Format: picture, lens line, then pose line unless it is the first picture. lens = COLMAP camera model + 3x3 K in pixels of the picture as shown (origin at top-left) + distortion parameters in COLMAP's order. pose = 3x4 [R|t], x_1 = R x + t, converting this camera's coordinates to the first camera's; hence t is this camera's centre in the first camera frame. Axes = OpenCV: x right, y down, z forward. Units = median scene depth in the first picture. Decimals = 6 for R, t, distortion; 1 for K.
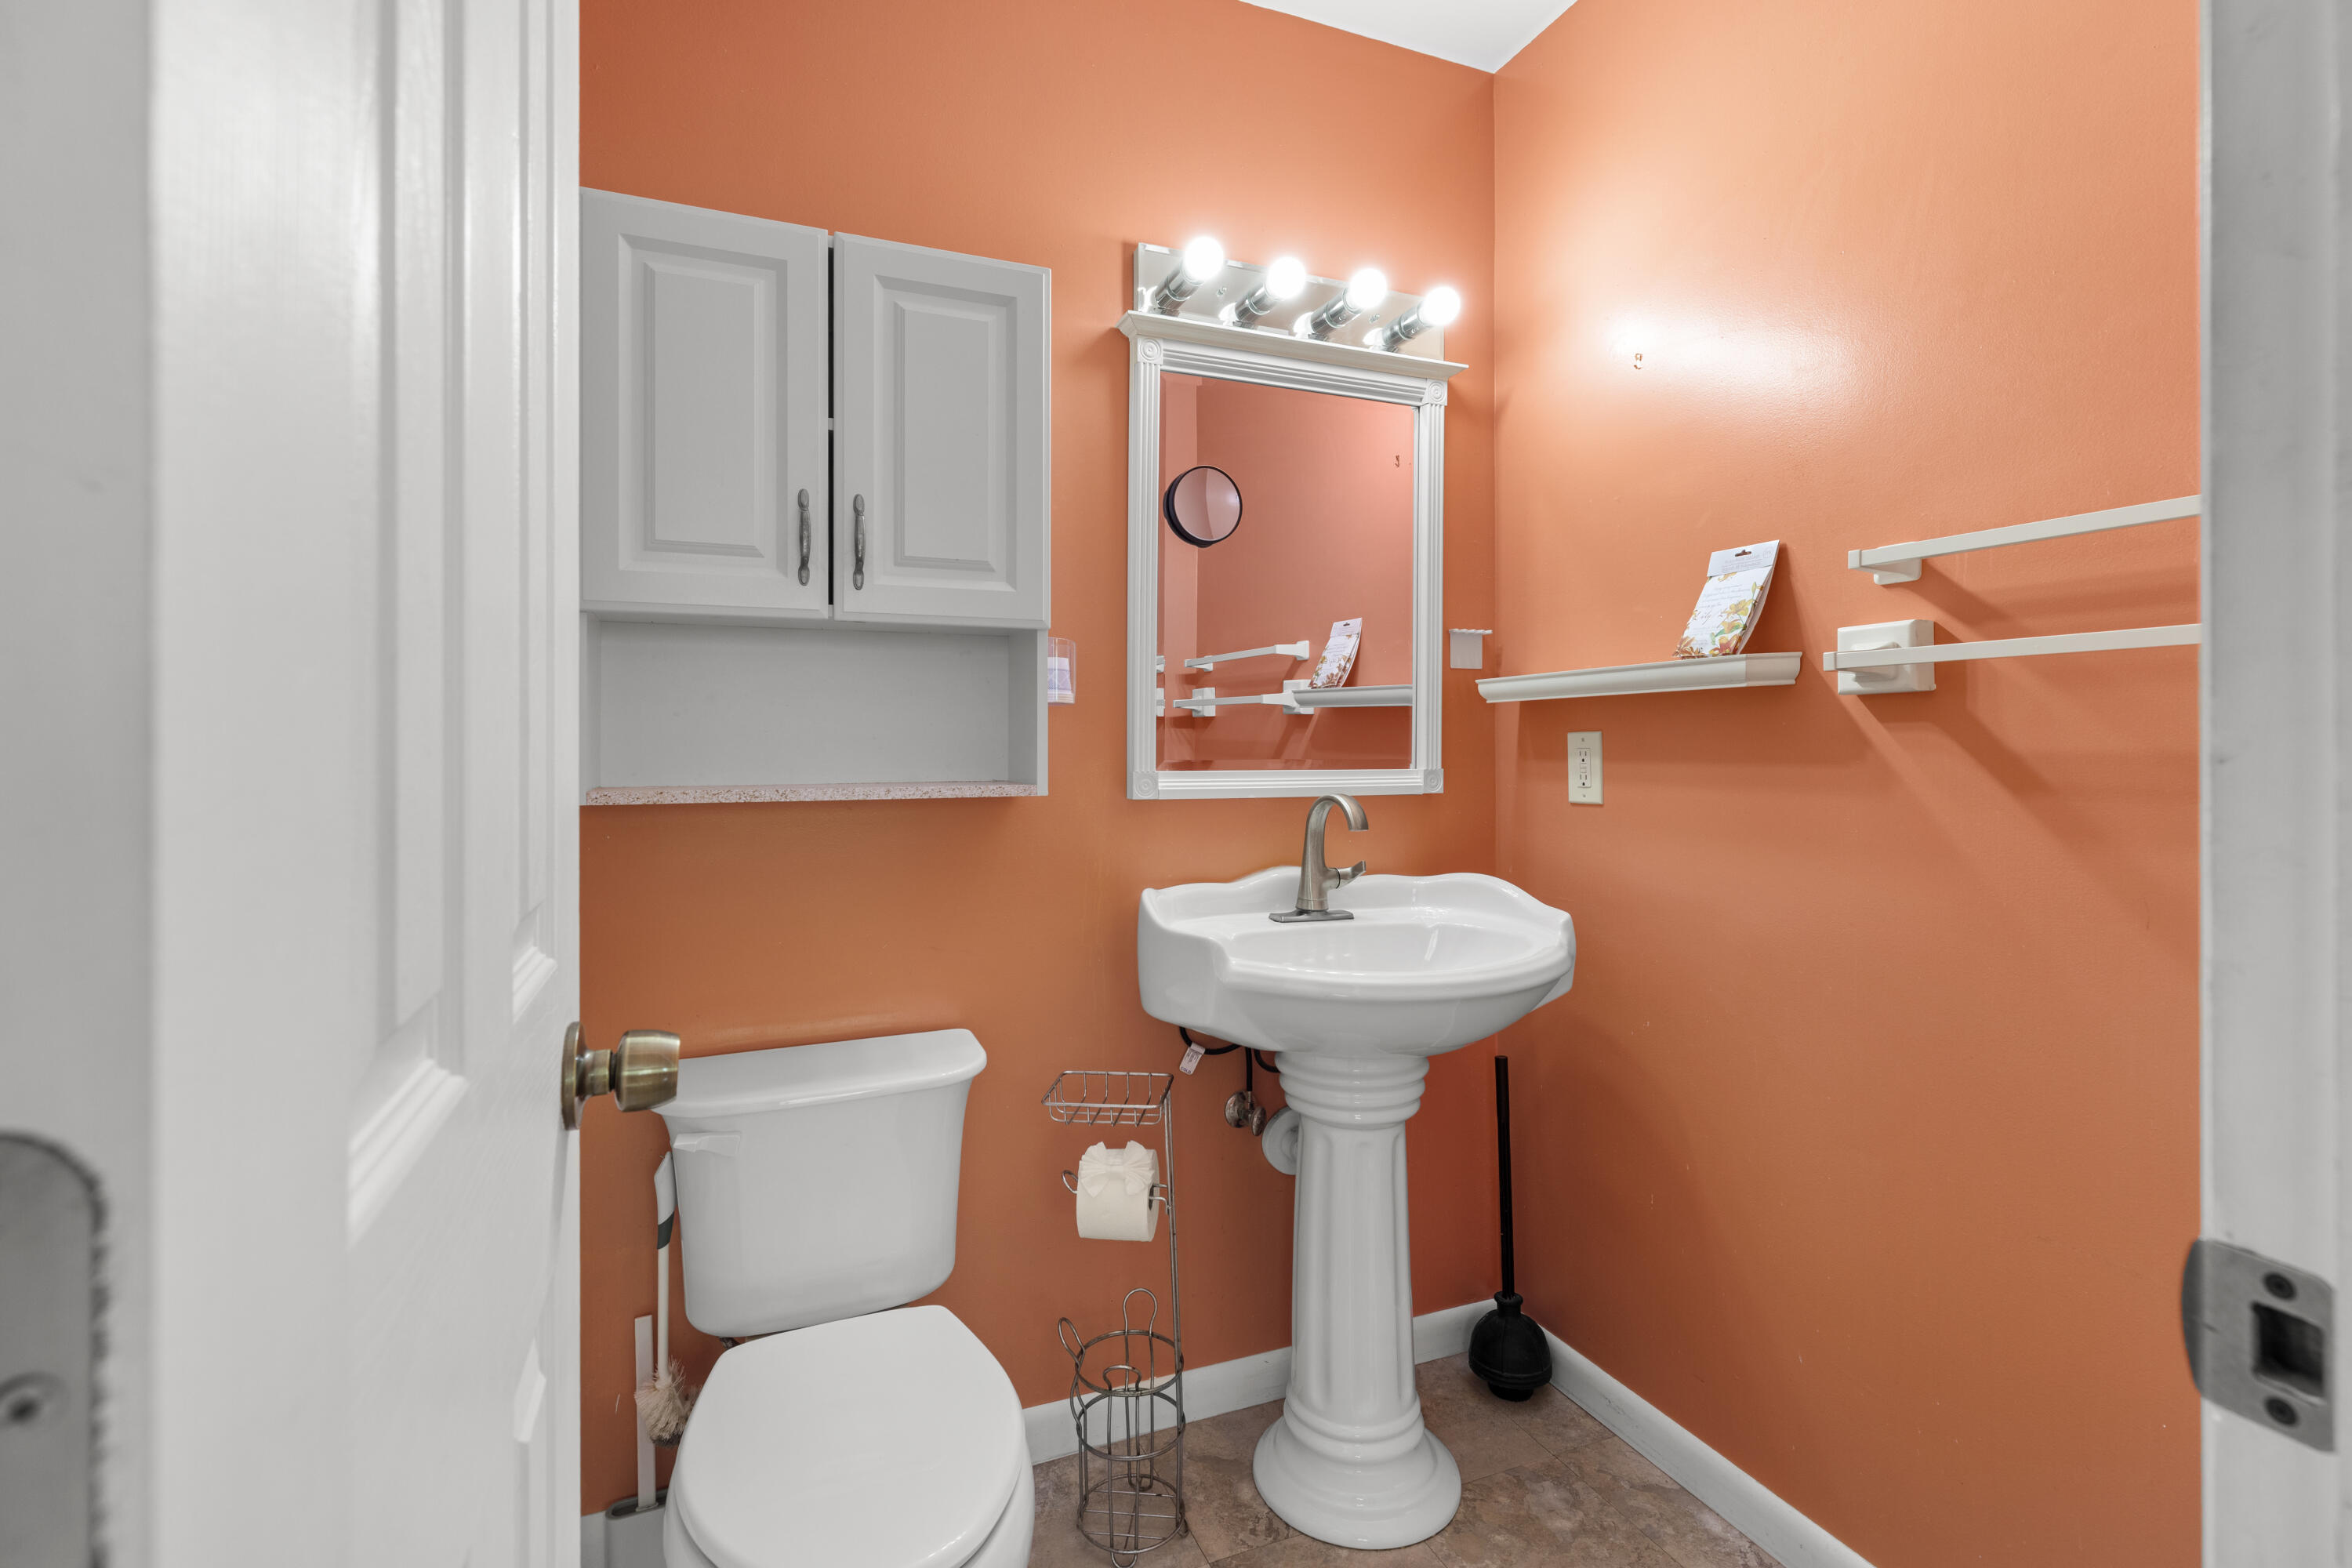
lens RADIAL K [[1083.6, 0, 1182.5], [0, 1083.6, 776.9], [0, 0, 1]] dist [-0.000872, -0.000152]
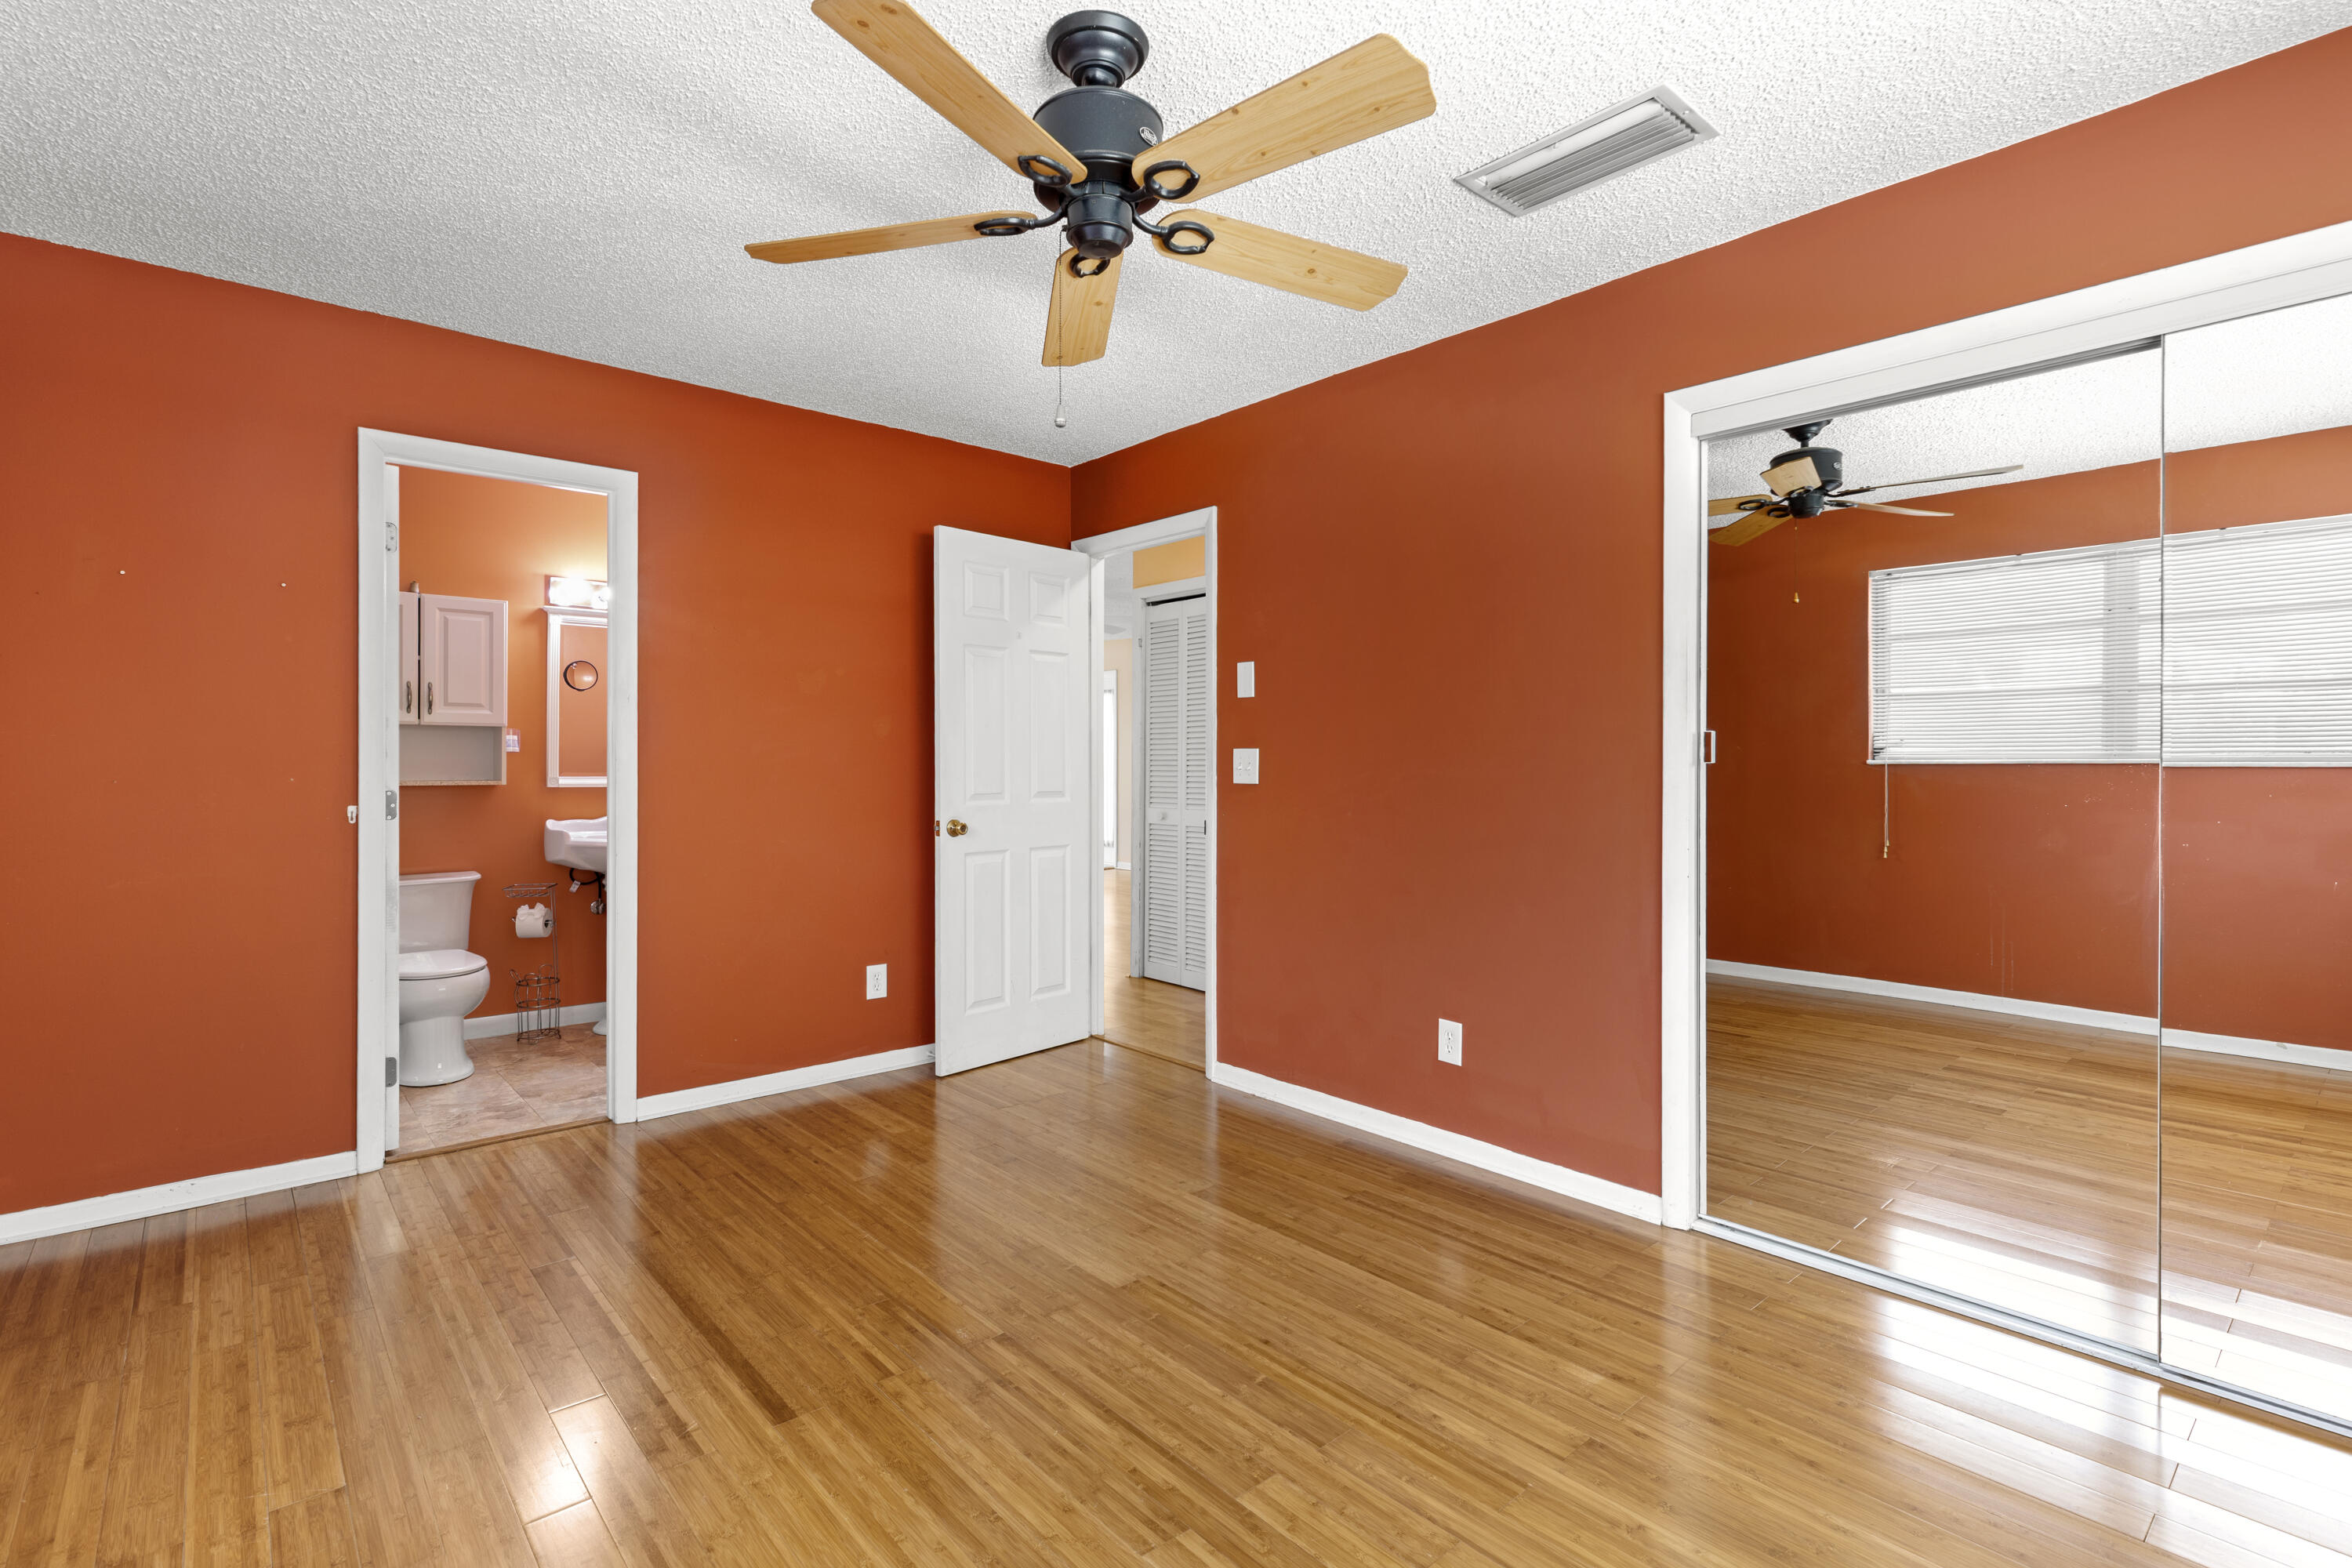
lens RADIAL K [[1083.6, 0, 1170.3], [0, 1083.6, 784.2], [0, 0, 1]] dist [-0.000872, -0.000152]
pose [[0.941011, 0.005684, 0.338329, 0.566436], [-0.010412, 0.999872, 0.012160, -0.038247], [-0.338217, -0.014966, 0.940949, -2.318770]]
